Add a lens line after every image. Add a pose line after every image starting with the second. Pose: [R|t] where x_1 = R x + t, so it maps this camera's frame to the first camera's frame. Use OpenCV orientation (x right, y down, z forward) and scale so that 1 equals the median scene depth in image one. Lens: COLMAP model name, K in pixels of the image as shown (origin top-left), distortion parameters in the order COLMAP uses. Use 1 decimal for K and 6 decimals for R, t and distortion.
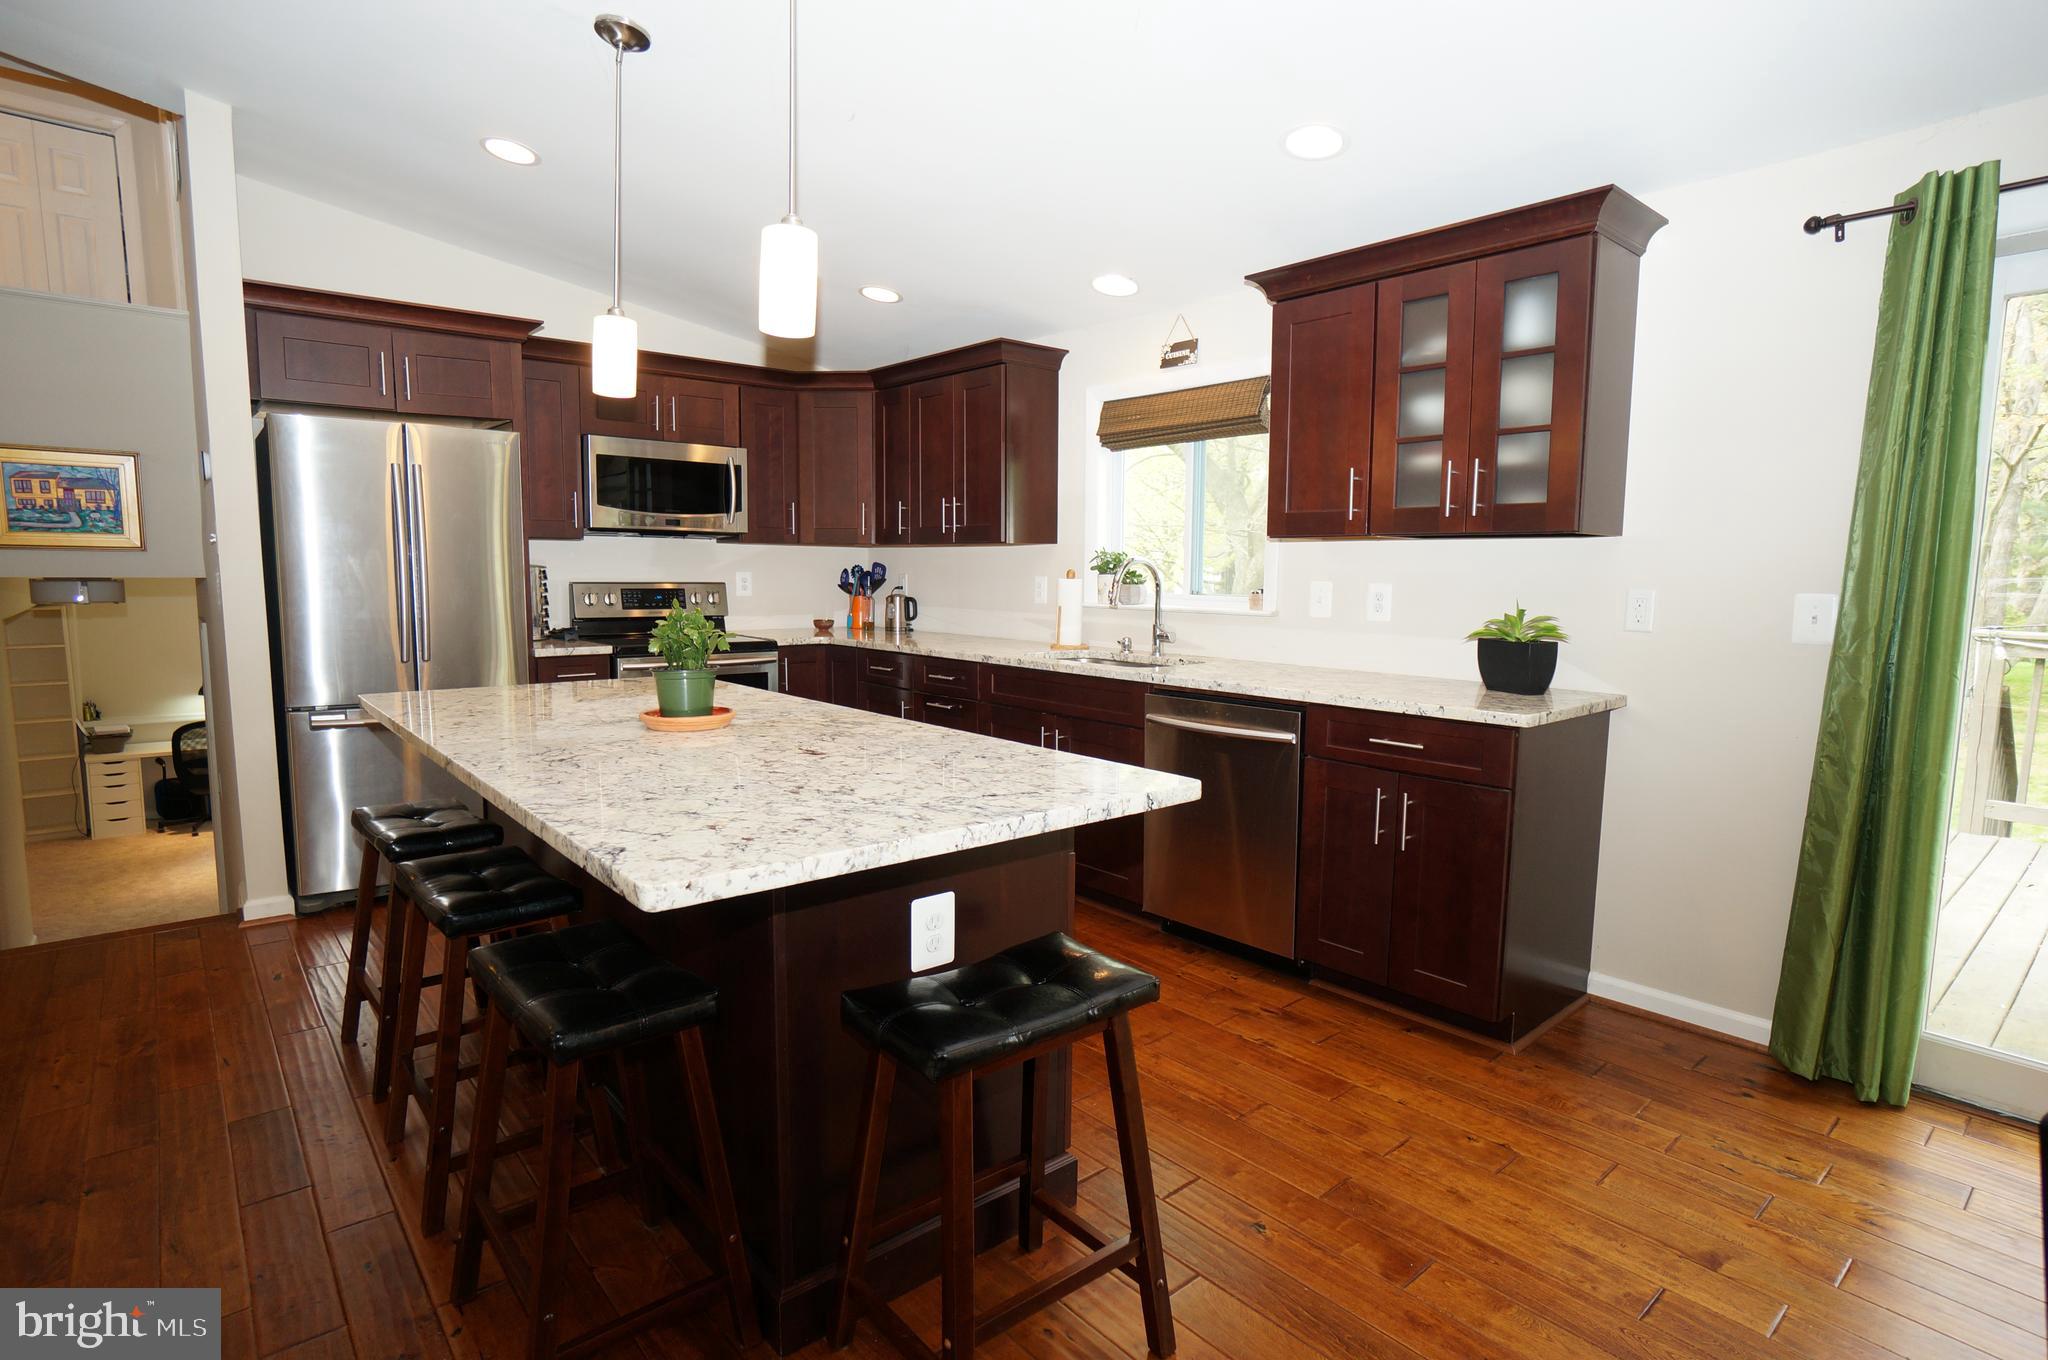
lens RADIAL K [[1039.8, 0, 1026.1], [0, 1039.8, 673.5], [0, 0, 1]] dist [-0.004093, -0.000785]
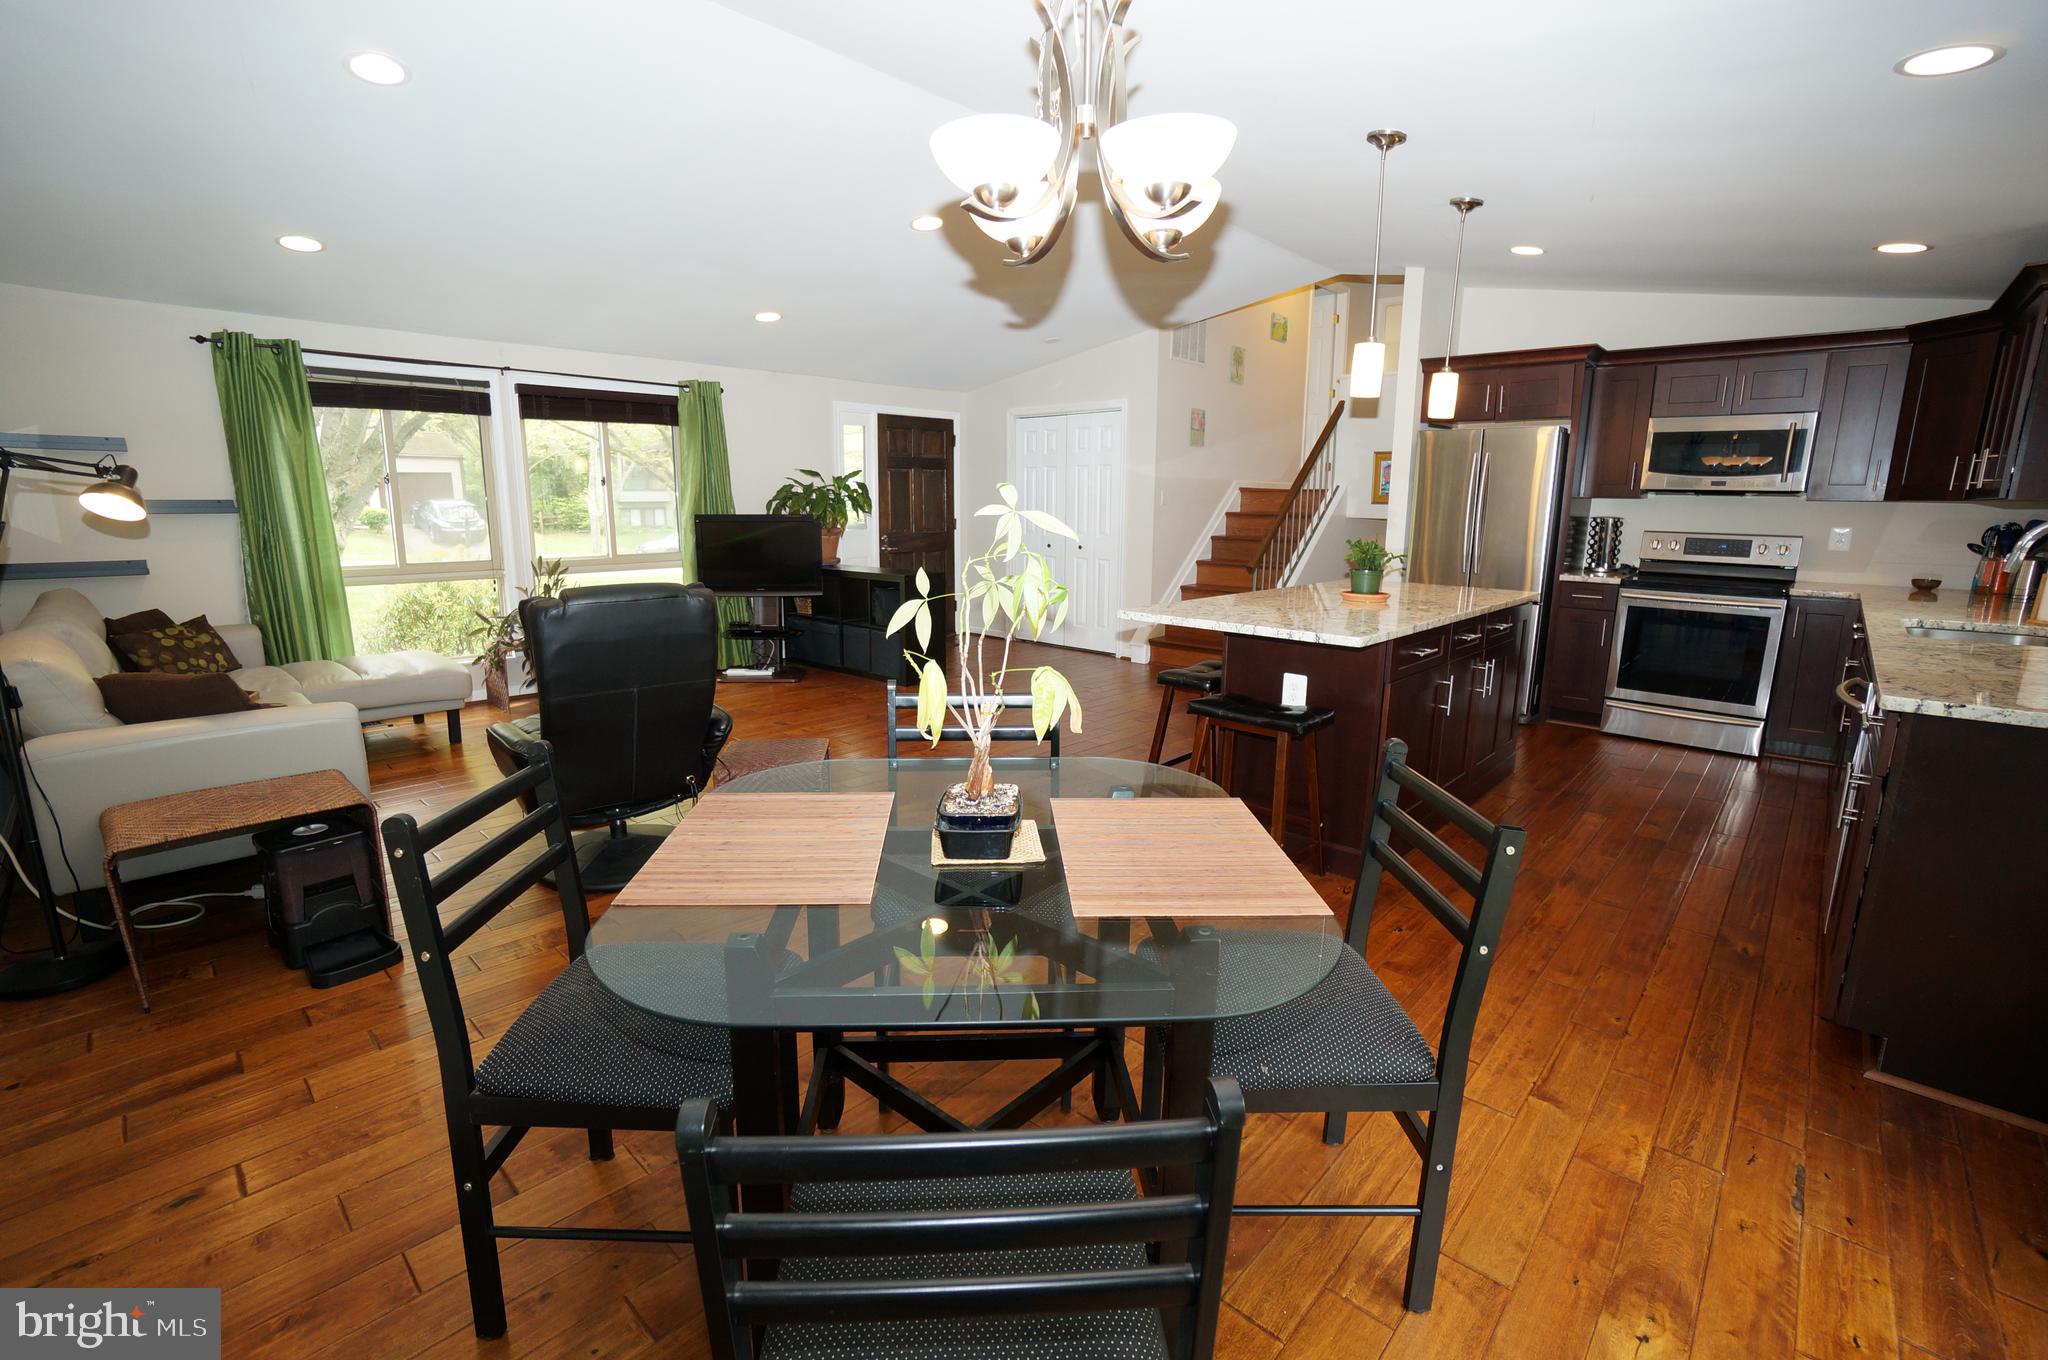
lens RADIAL K [[892.9, 0, 1031.9], [0, 892.9, 680.6], [0, 0, 1]] dist [-0.027042, 0.001415]
pose [[0.125230, 0.203798, -0.970971, 0.842406], [-0.115868, 0.974982, 0.189696, -0.030059], [0.985338, 0.088749, 0.145711, 0.103459]]
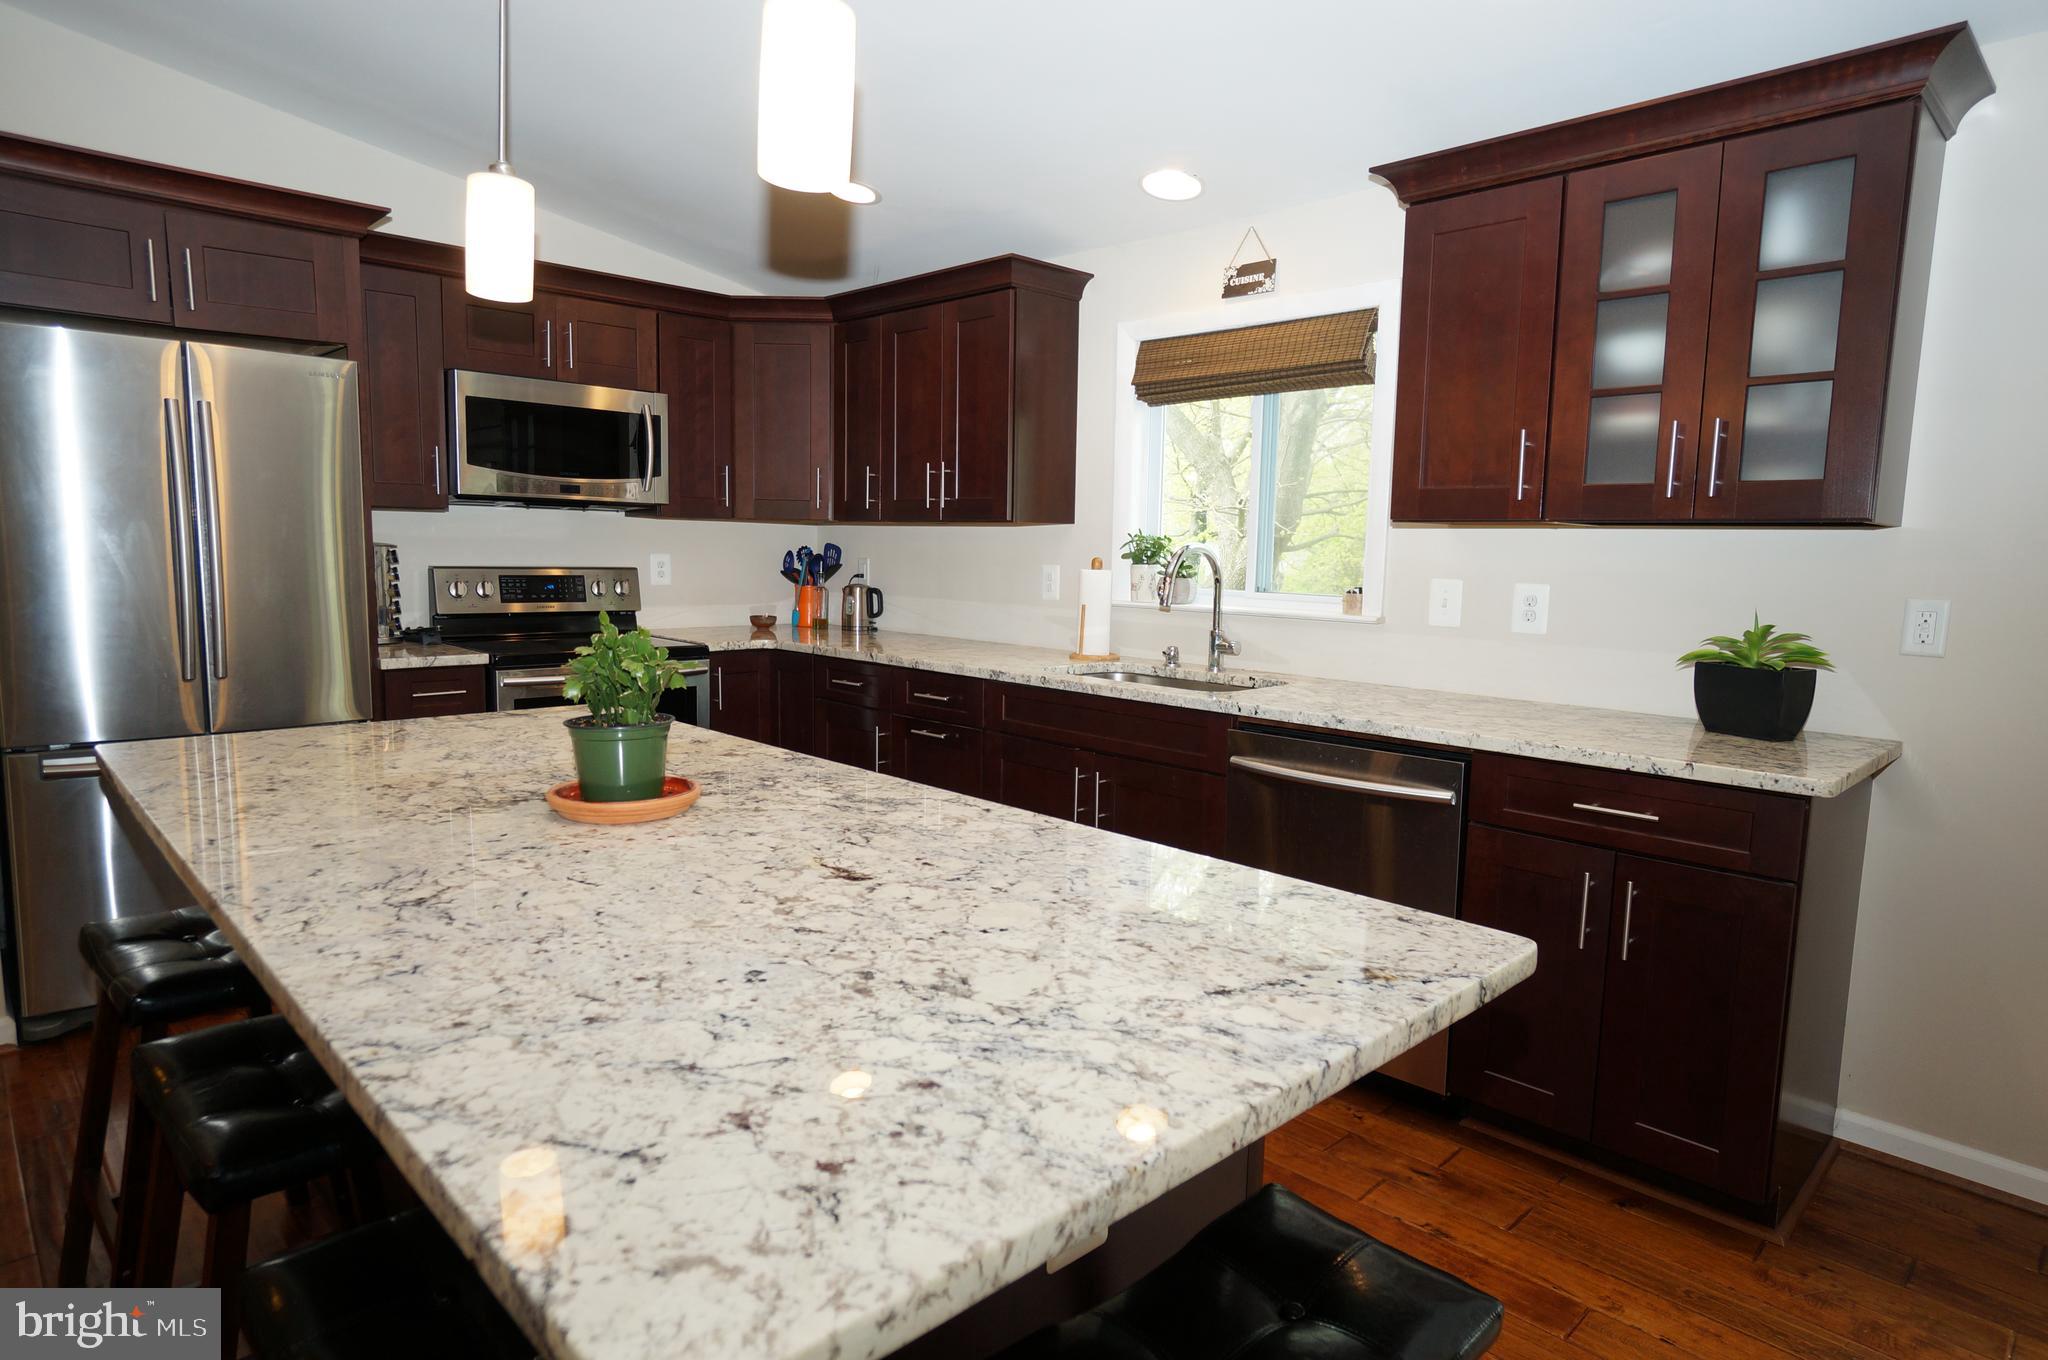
lens RADIAL K [[1146.6, 0, 1026.0], [0, 1146.6, 676.4], [0, 0, 1]] dist [0.000510, 0.007145]
pose [[0.997733, 0.003543, 0.067205, -0.087567], [-0.004399, 0.999911, 0.012586, -0.028808], [-0.067154, -0.012853, 0.997660, 0.194522]]
